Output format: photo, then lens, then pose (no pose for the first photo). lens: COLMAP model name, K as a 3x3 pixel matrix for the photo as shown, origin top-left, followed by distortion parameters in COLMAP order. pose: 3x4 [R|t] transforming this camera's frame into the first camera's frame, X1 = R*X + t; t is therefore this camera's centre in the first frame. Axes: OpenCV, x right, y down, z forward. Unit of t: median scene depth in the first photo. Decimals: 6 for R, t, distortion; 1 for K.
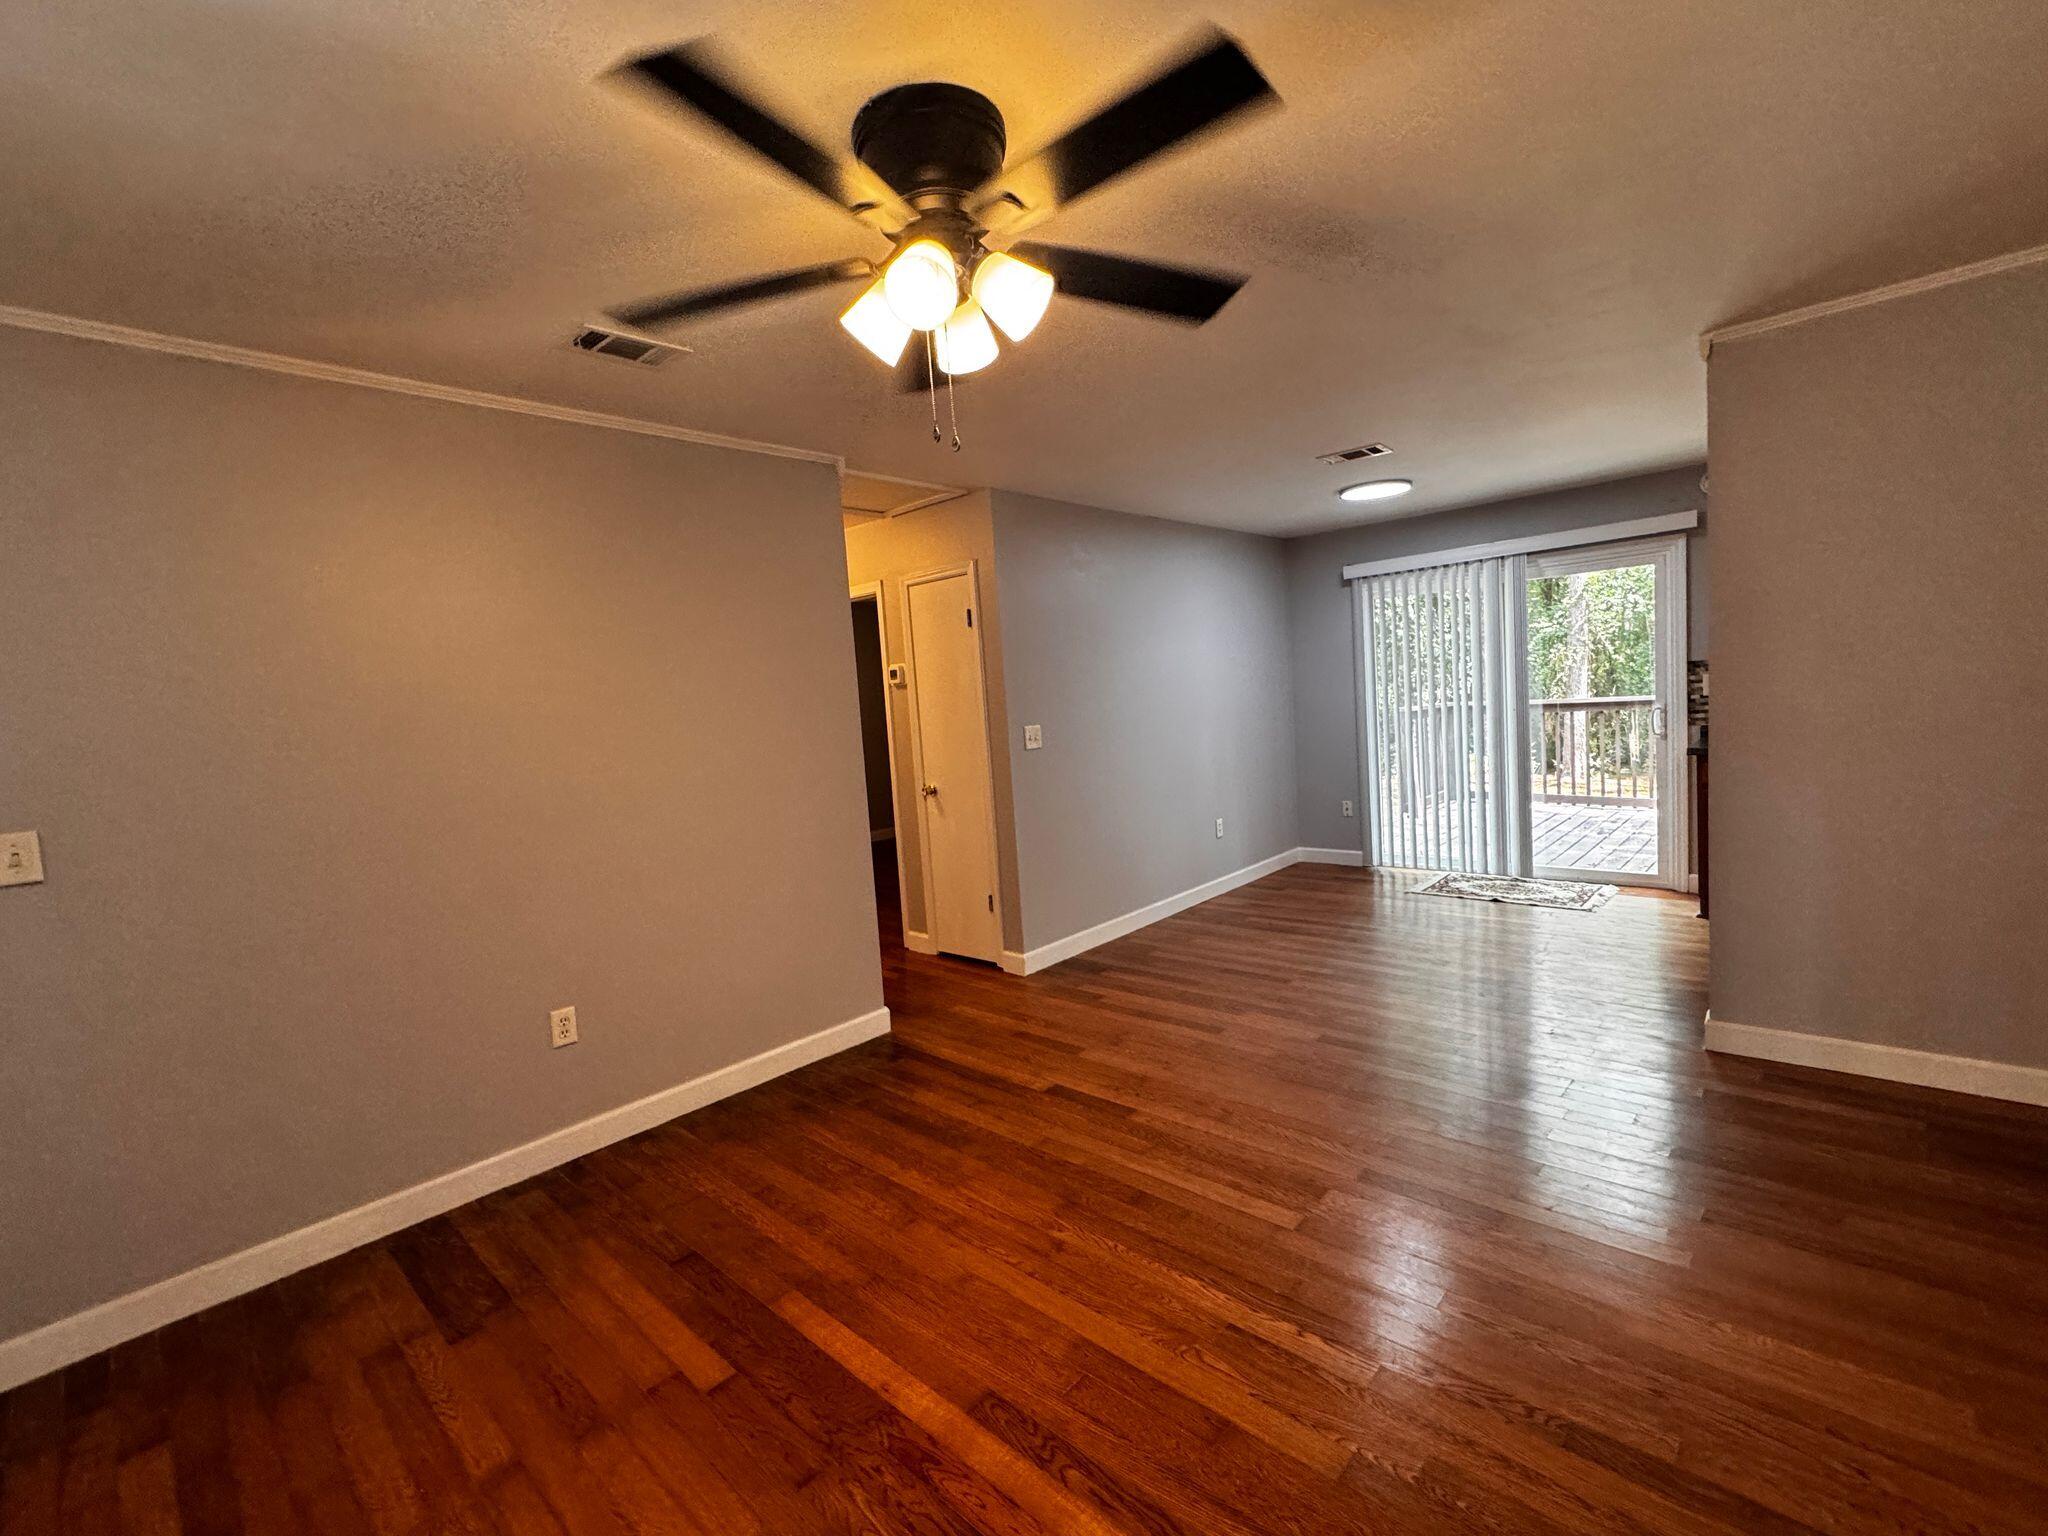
lens RADIAL K [[884.7, 0, 1024.6], [0, 884.7, 760.9], [0, 0, 1]] dist [-0.001516, -0.000212]
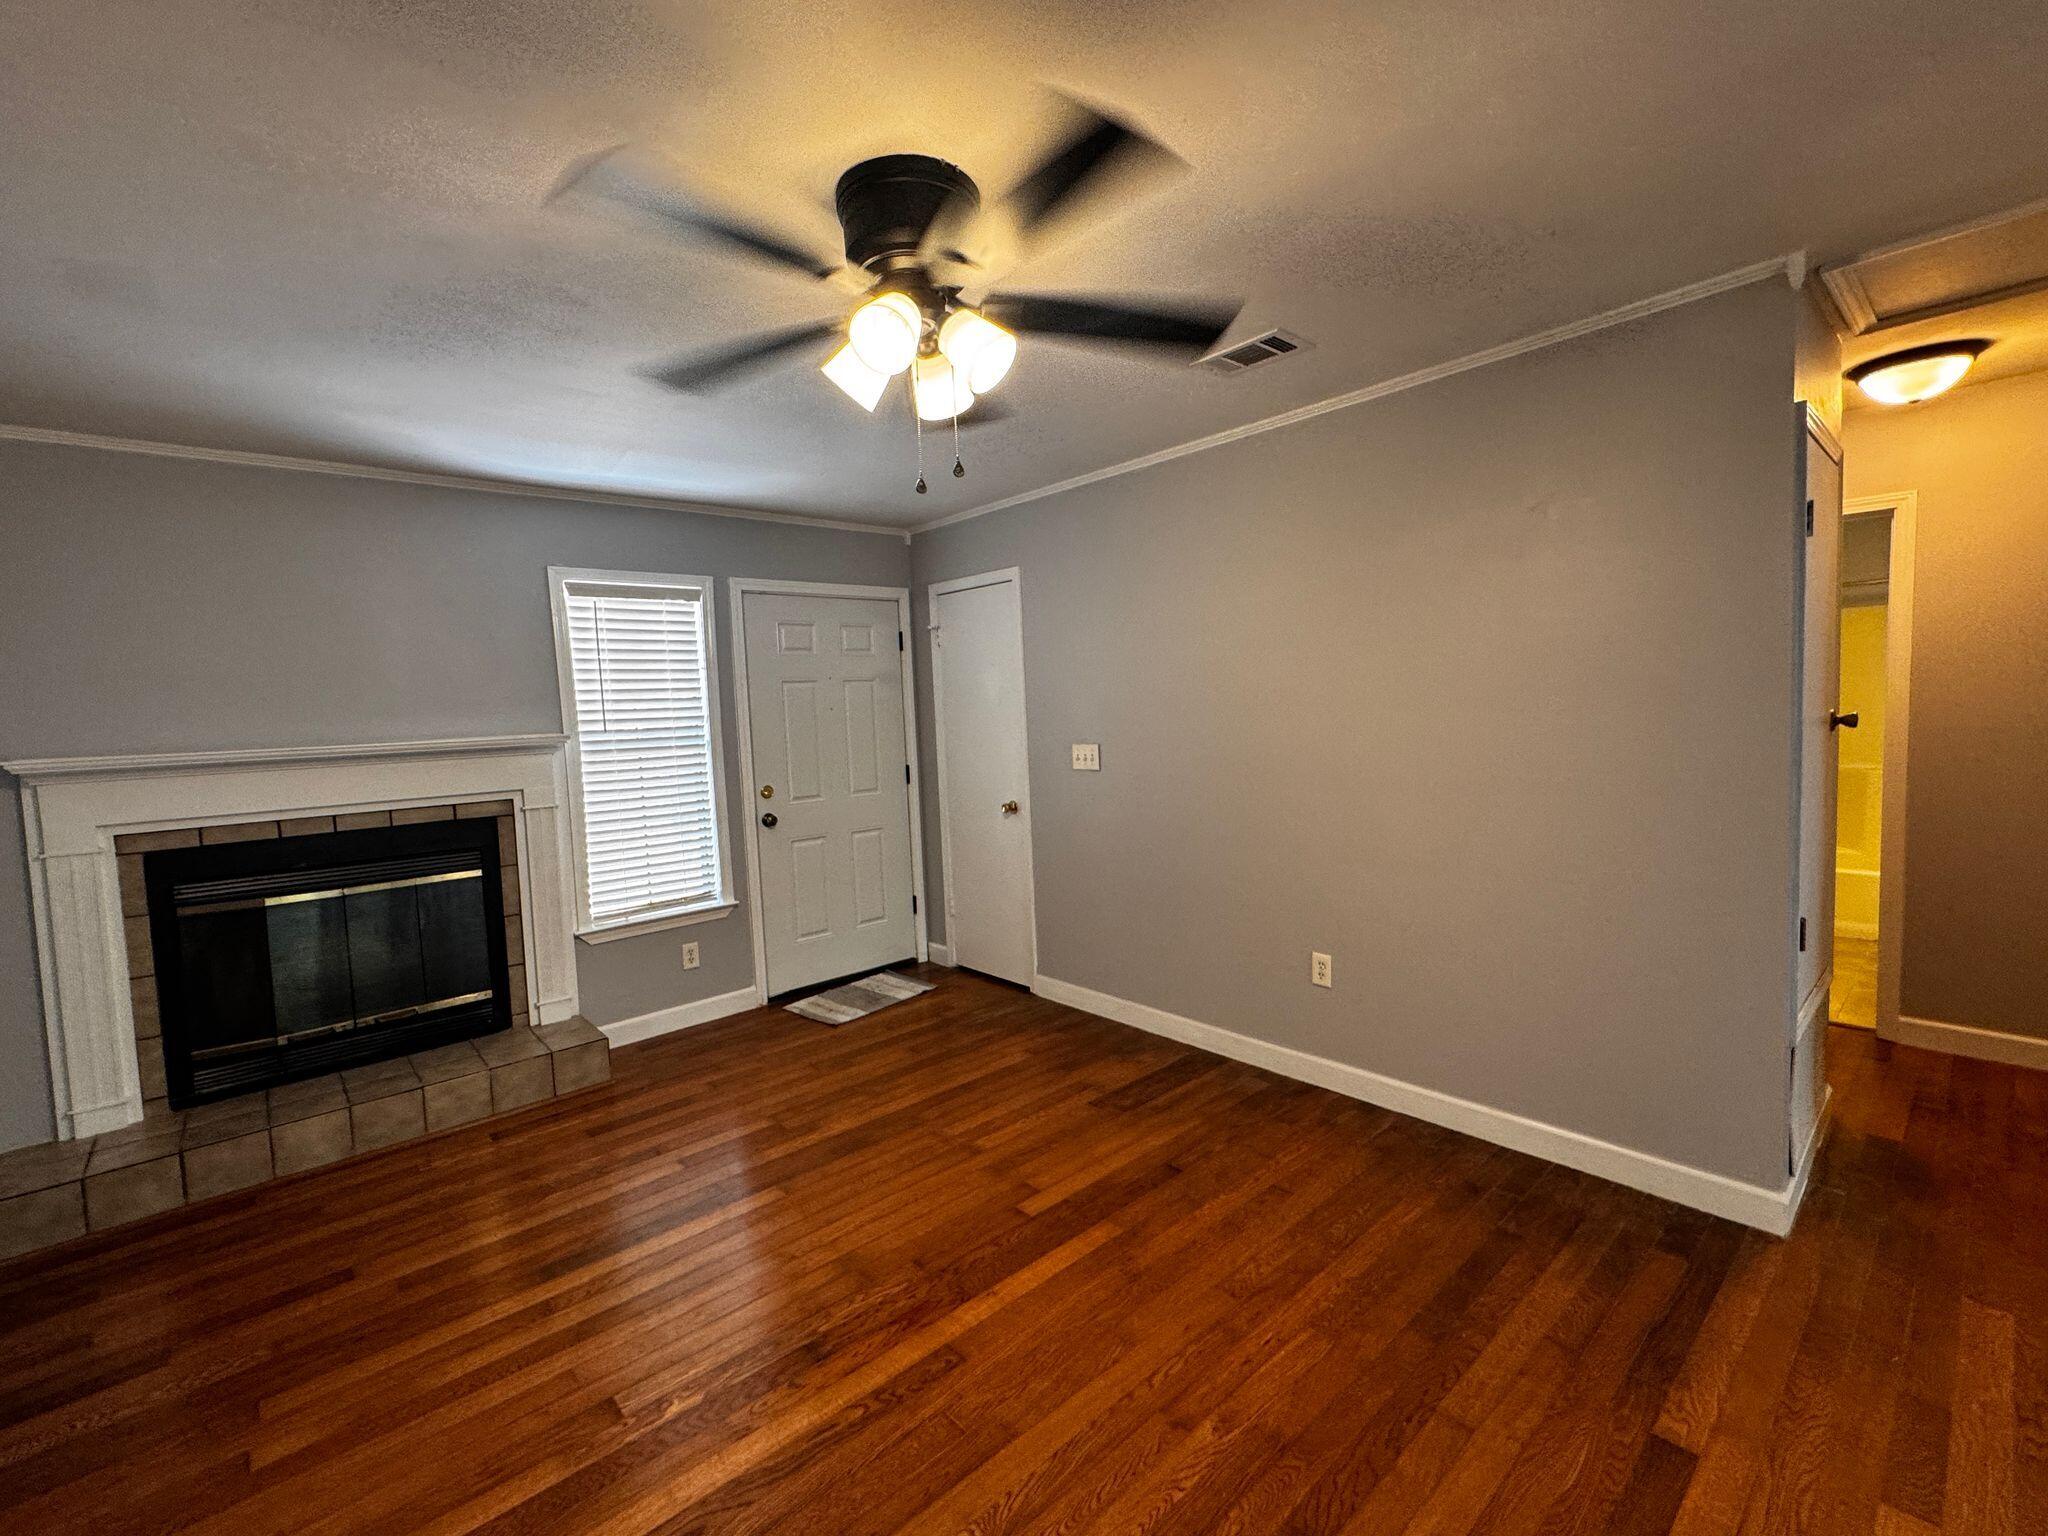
lens RADIAL K [[884.7, 0, 1024.1], [0, 884.7, 761.8], [0, 0, 1]] dist [-0.001516, -0.000212]
pose [[-0.093442, 0.134522, -0.986495, 0.570098], [-0.023507, 0.990256, 0.137261, -0.102286], [0.995347, 0.036015, -0.089369, 0.699882]]
